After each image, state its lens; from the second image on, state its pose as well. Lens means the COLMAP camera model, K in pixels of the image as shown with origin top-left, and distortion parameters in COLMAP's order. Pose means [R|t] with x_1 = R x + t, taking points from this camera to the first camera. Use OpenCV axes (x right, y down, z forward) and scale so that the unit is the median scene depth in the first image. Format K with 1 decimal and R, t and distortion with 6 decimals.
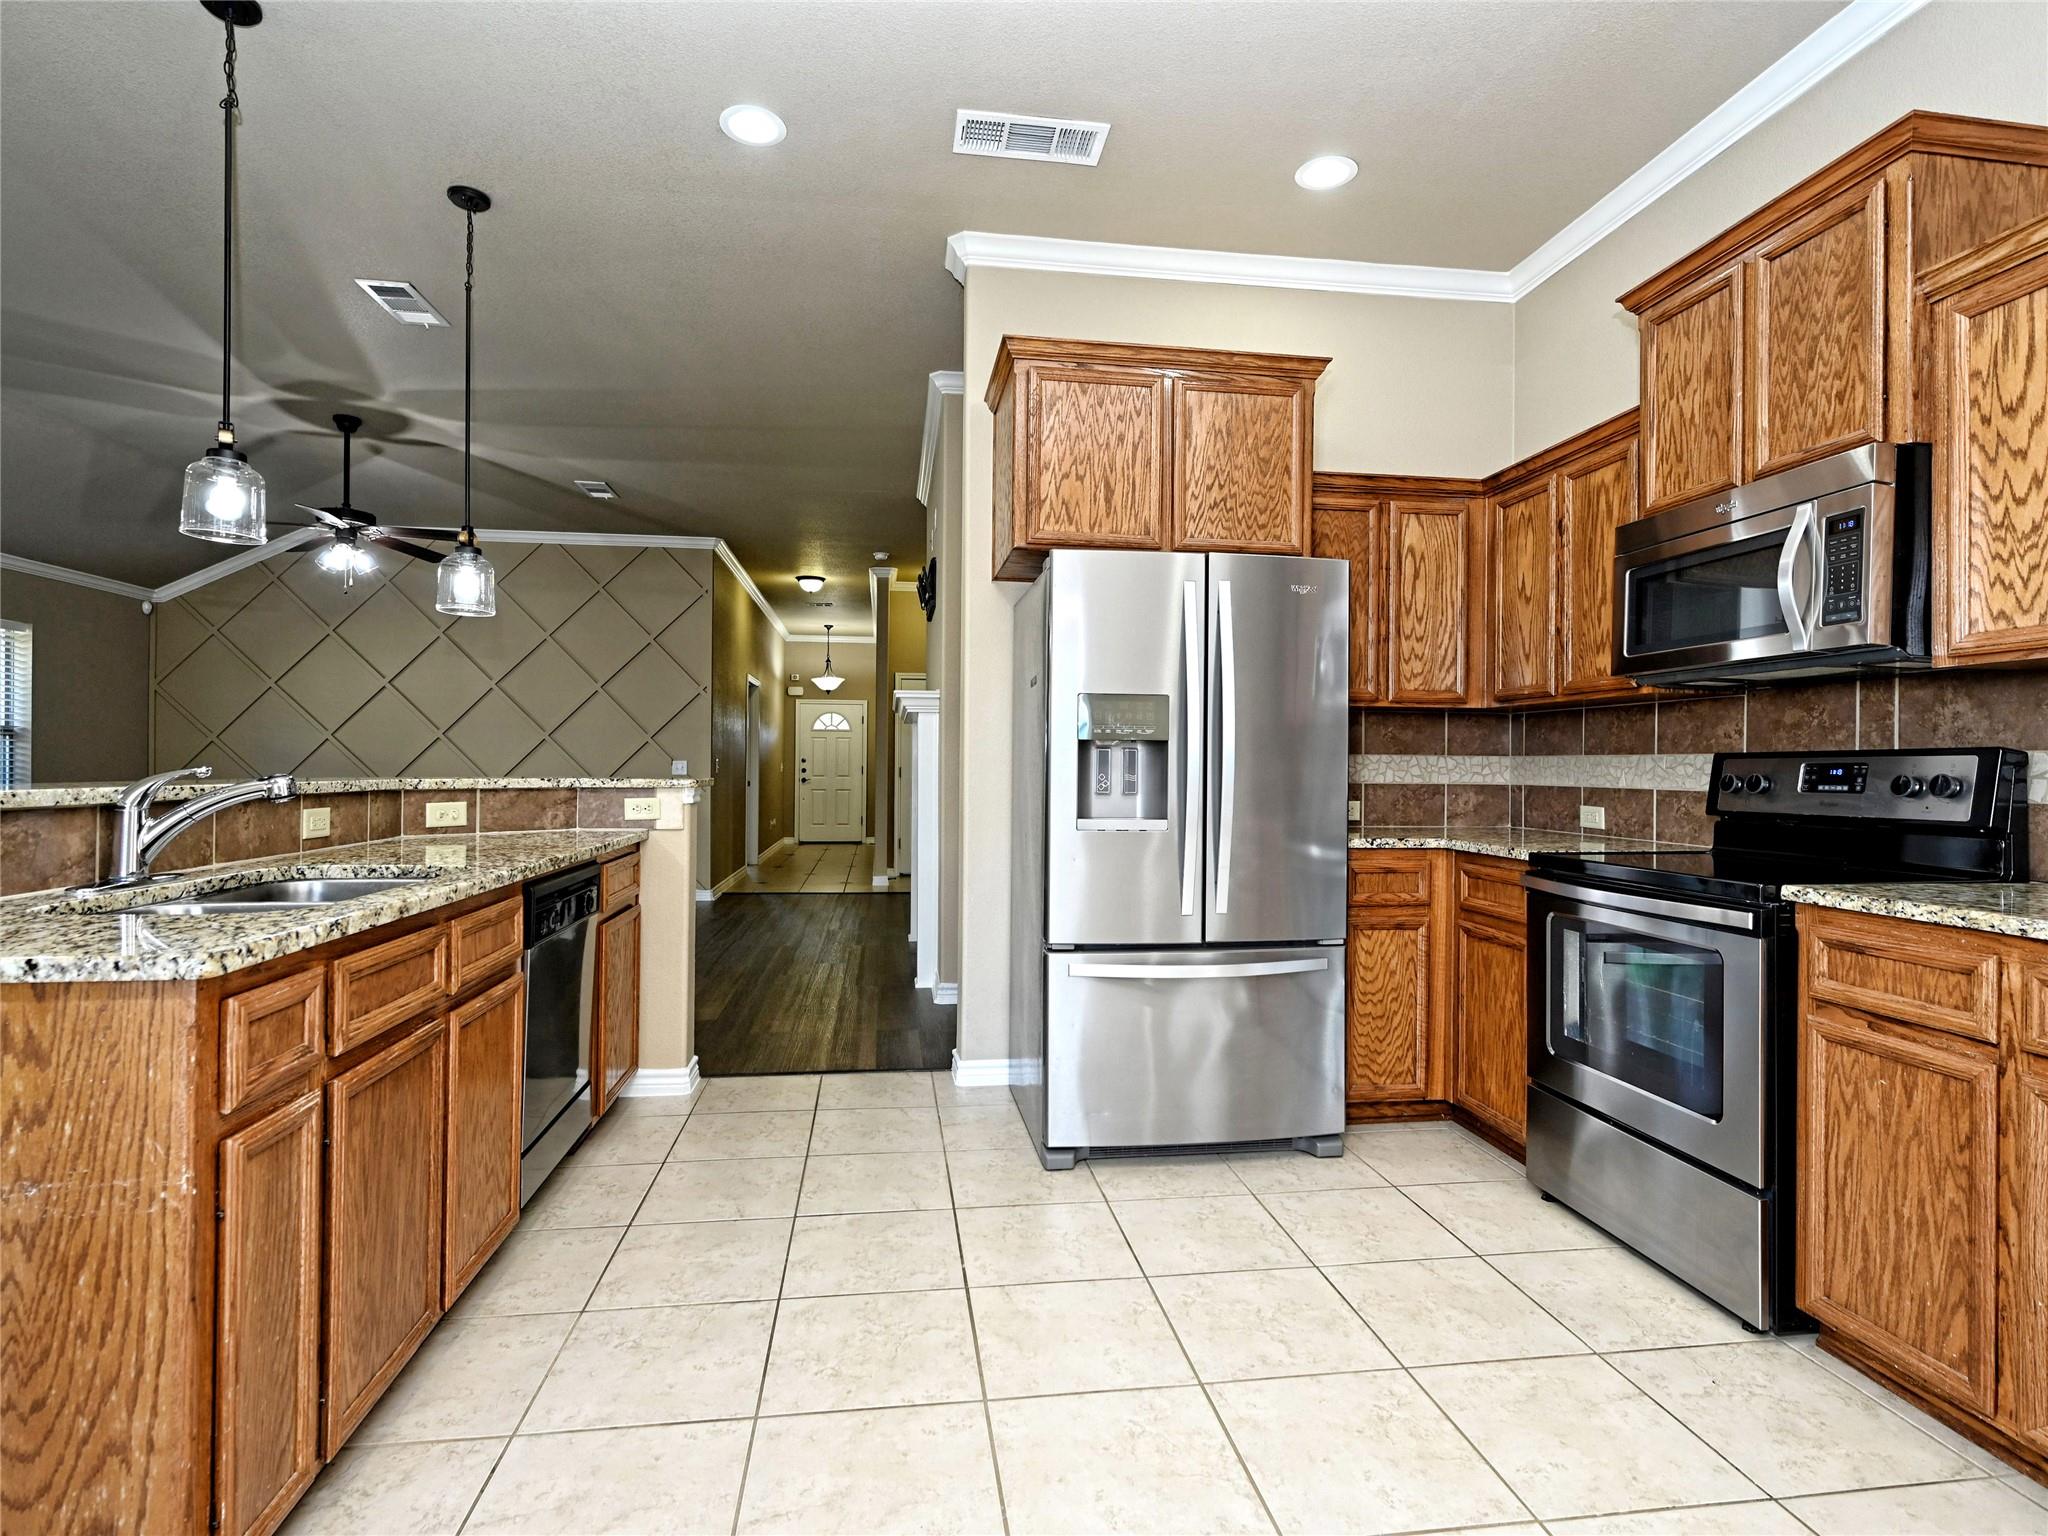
lens RADIAL K [[1023.4, 0, 1026.9], [0, 1023.4, 764.0], [0, 0, 1]] dist [-0.000977, -0.000364]
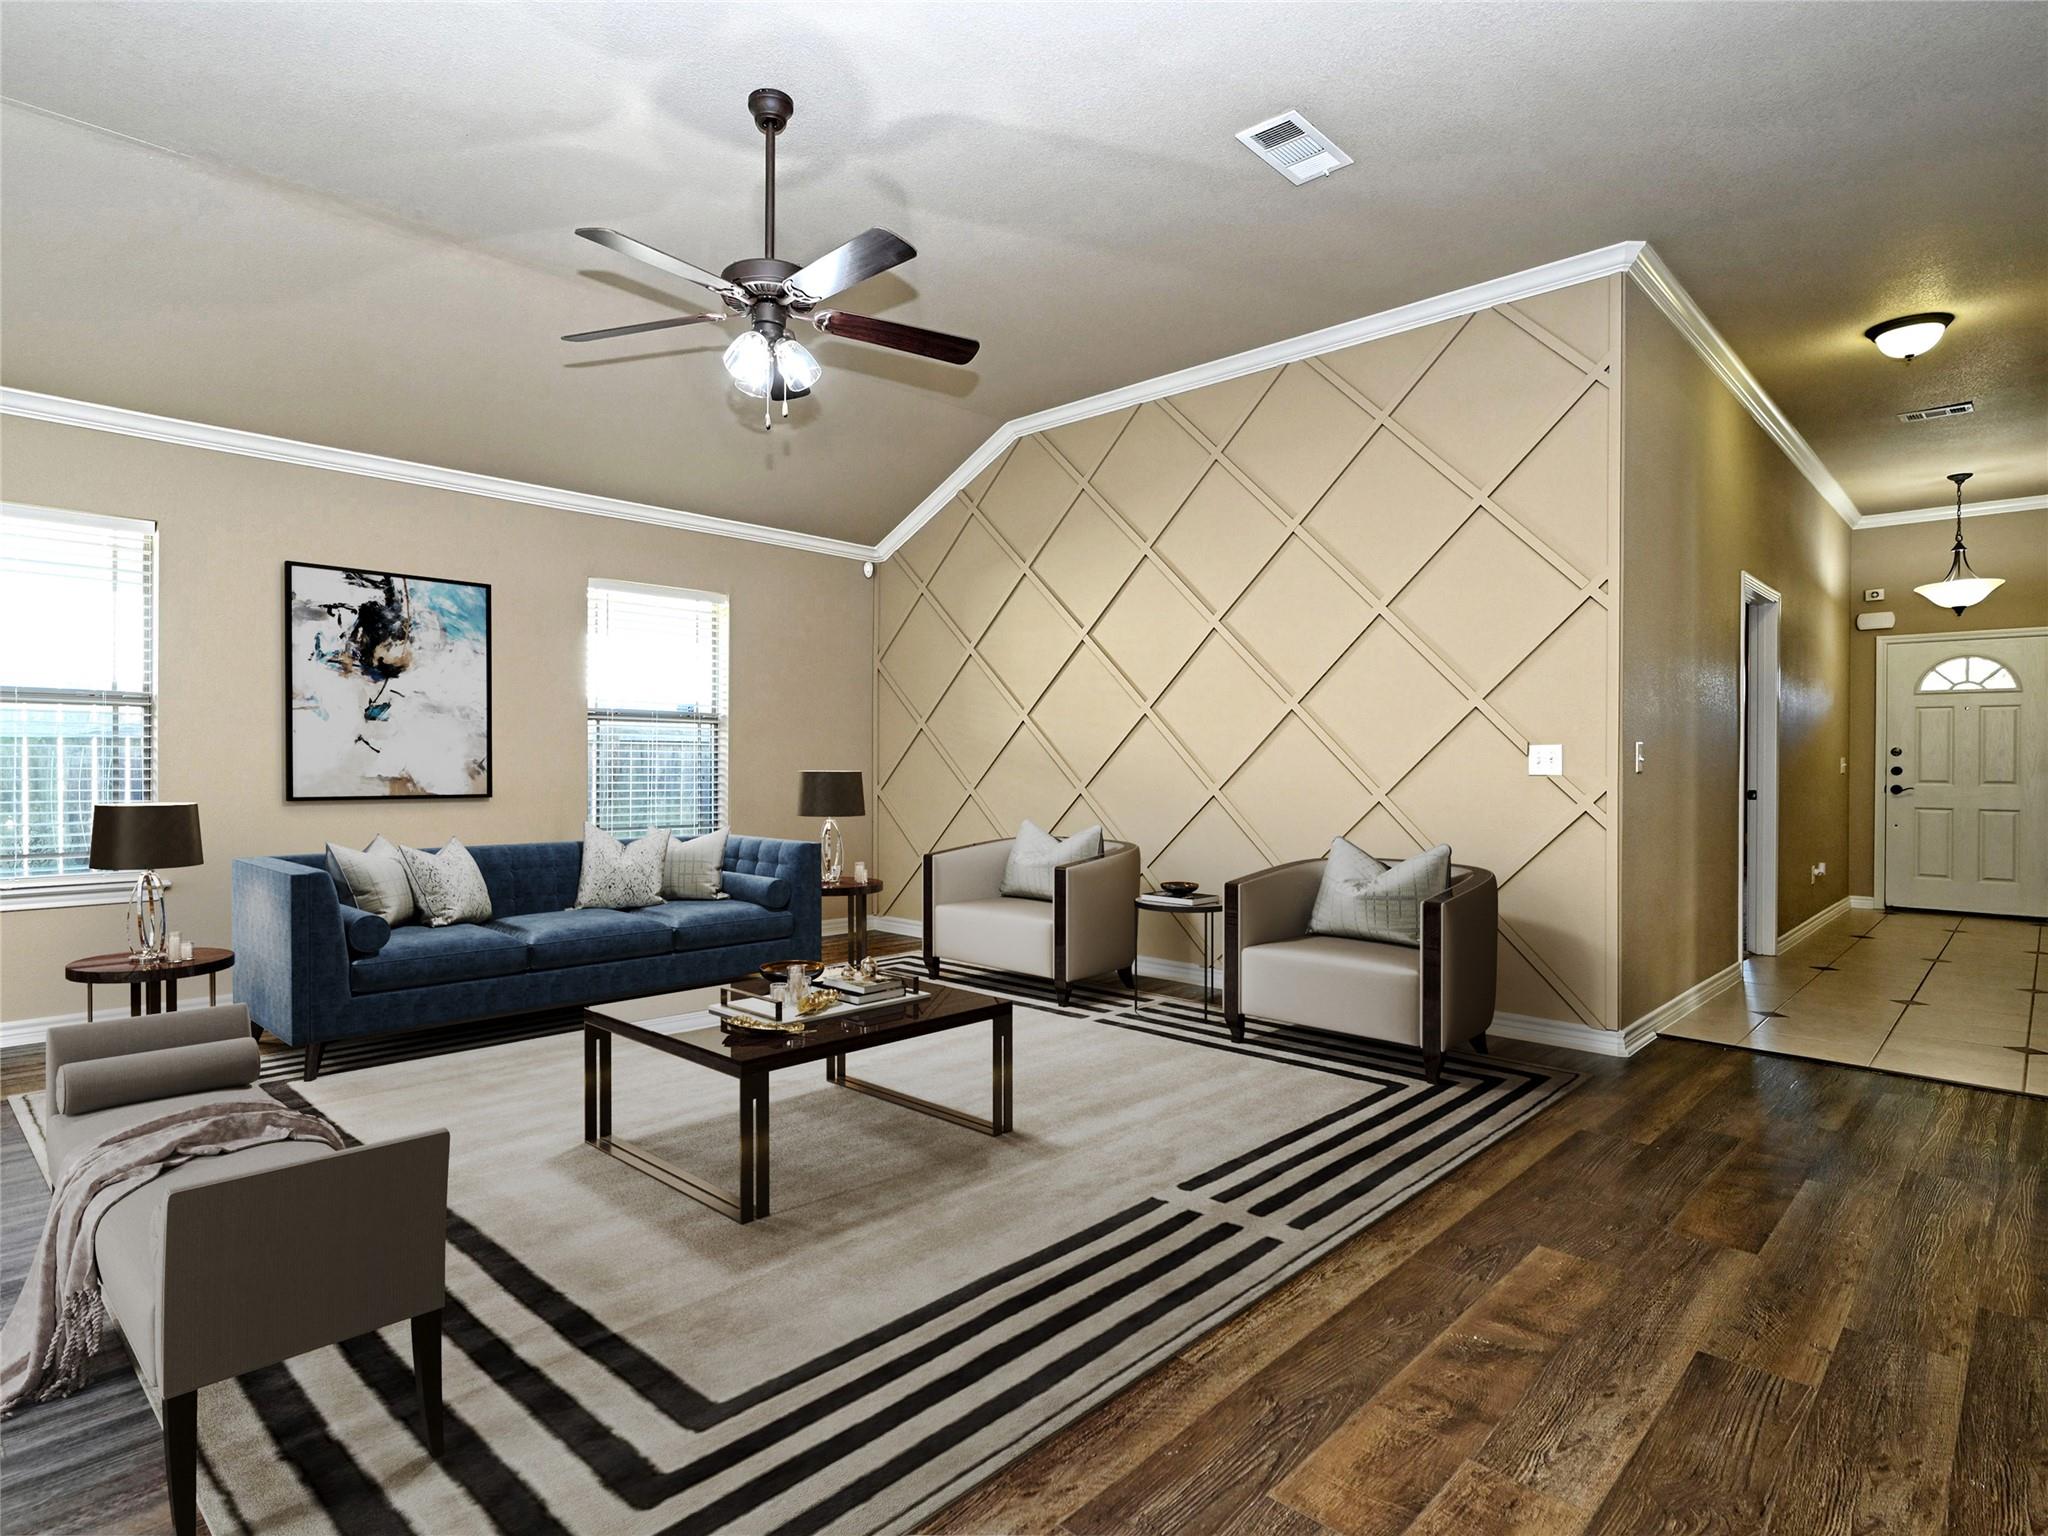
lens RADIAL K [[1016.3, 0, 1014.3], [0, 1016.3, 763.9], [0, 0, 1]] dist [0.000655, -0.000678]
pose [[0.593899, -0.004063, -0.804529, -0.286890], [0.000310, 0.999988, -0.004821, 0.021155], [0.804540, 0.002614, 0.593893, 1.389943]]
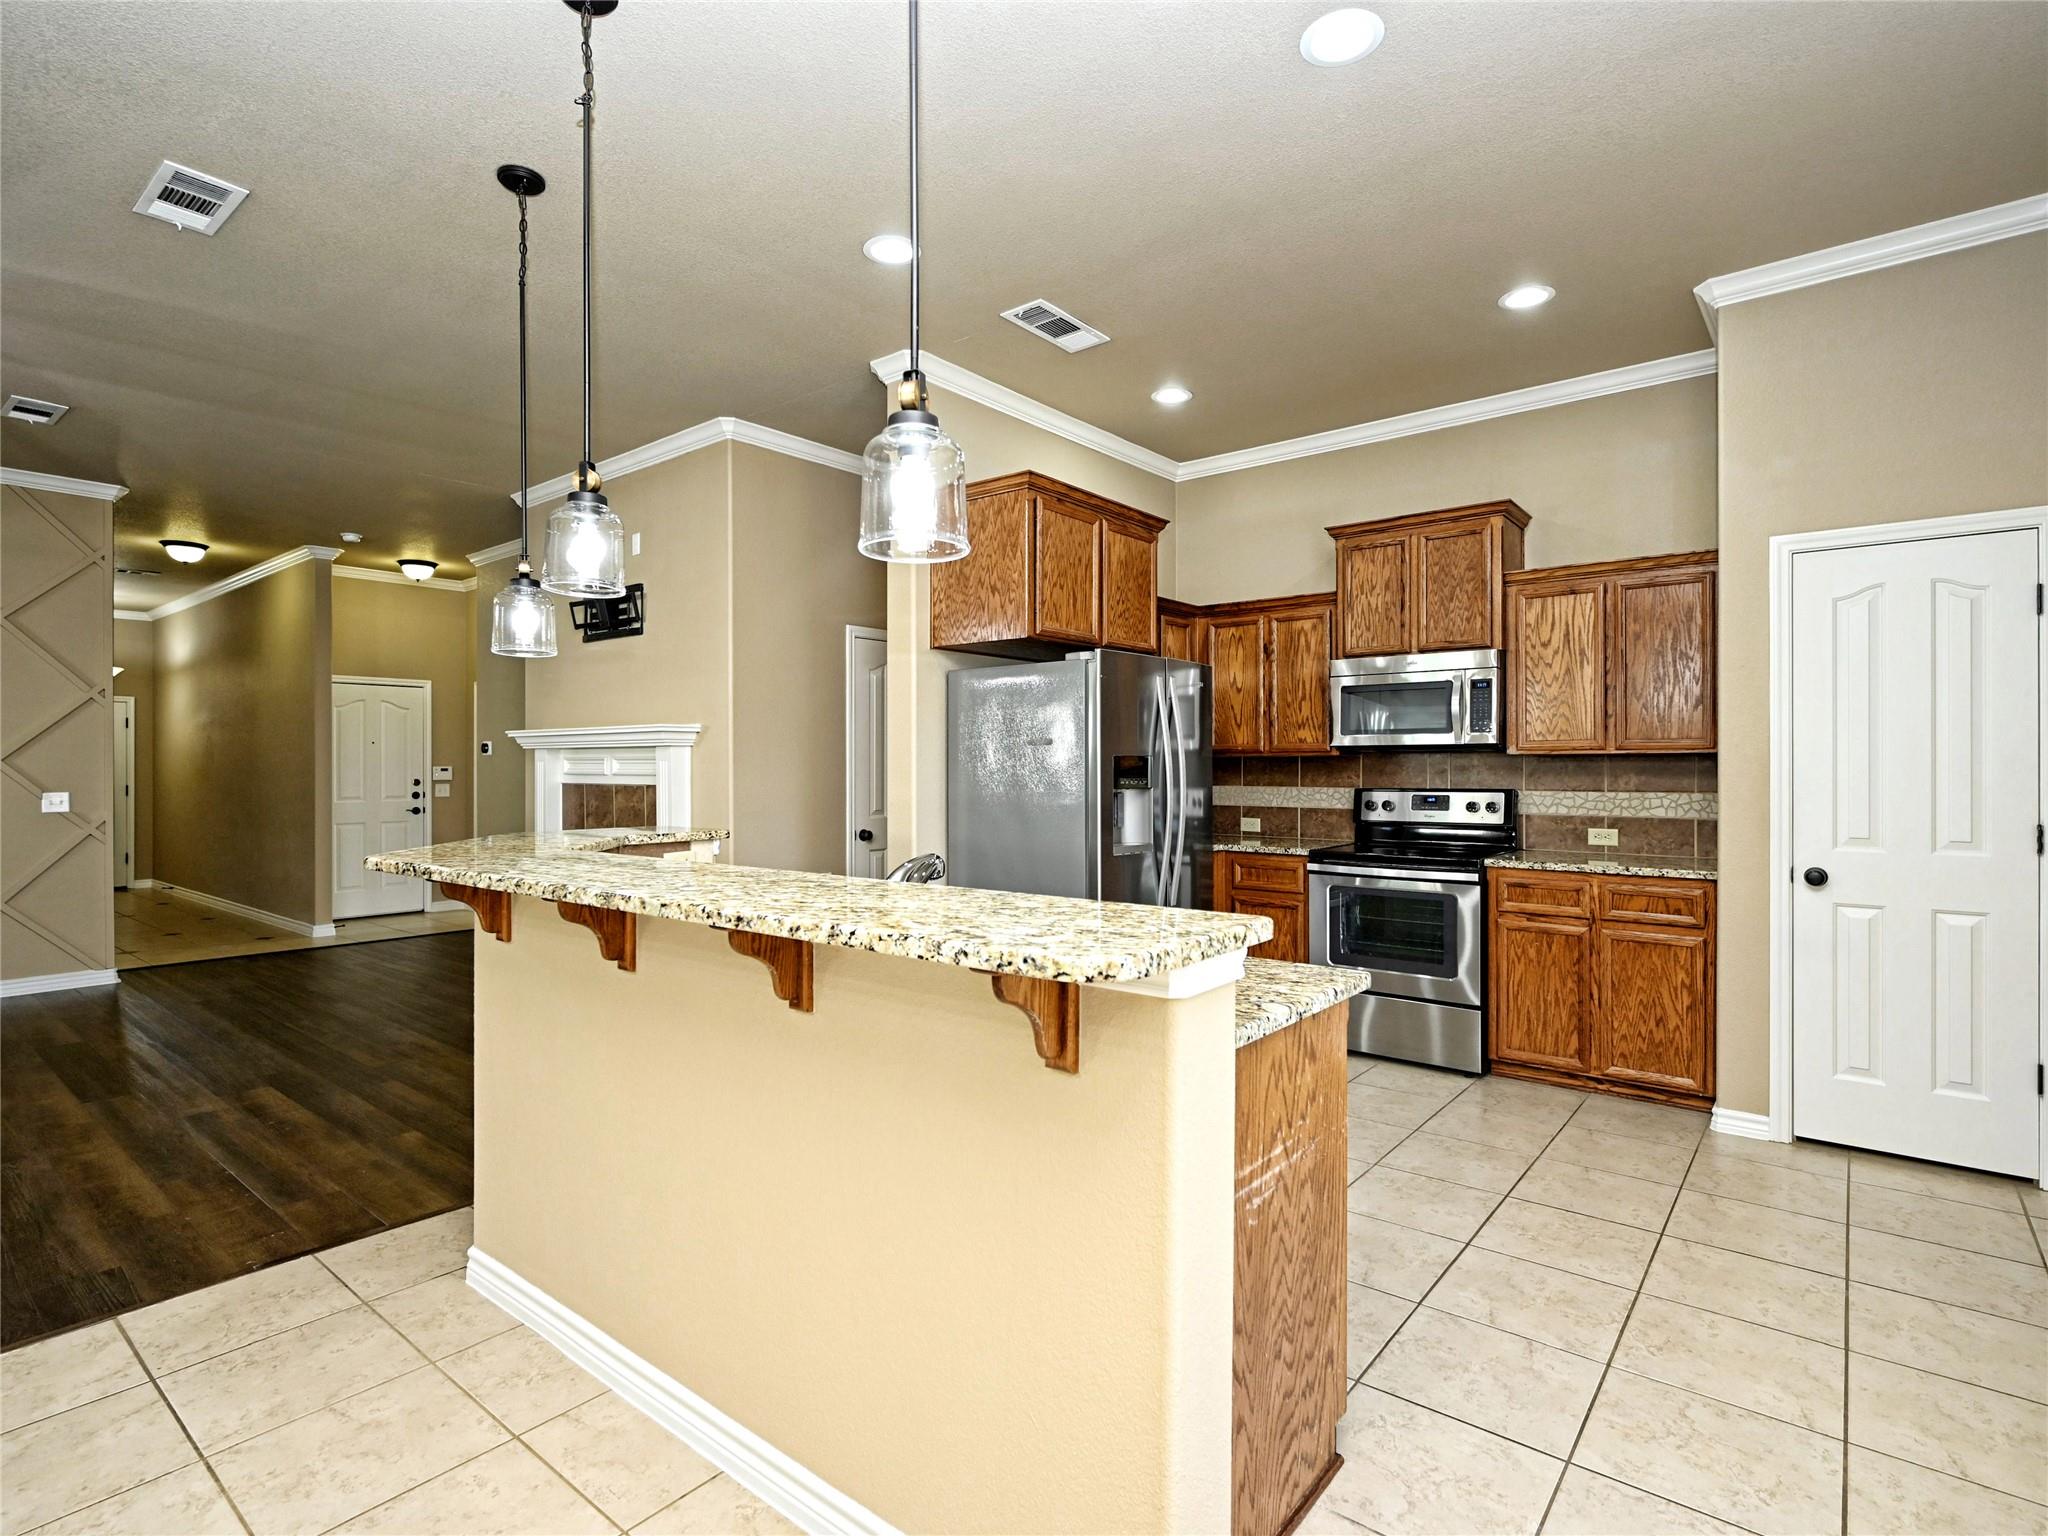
lens RADIAL K [[1023.4, 0, 1026.9], [0, 1023.4, 764.0], [0, 0, 1]] dist [-0.000977, -0.000364]
pose [[0.730490, -0.008064, 0.682876, -0.863112], [0.006010, 0.999967, 0.005380, -0.058412], [-0.682897, 0.000174, 0.730515, 0.069261]]
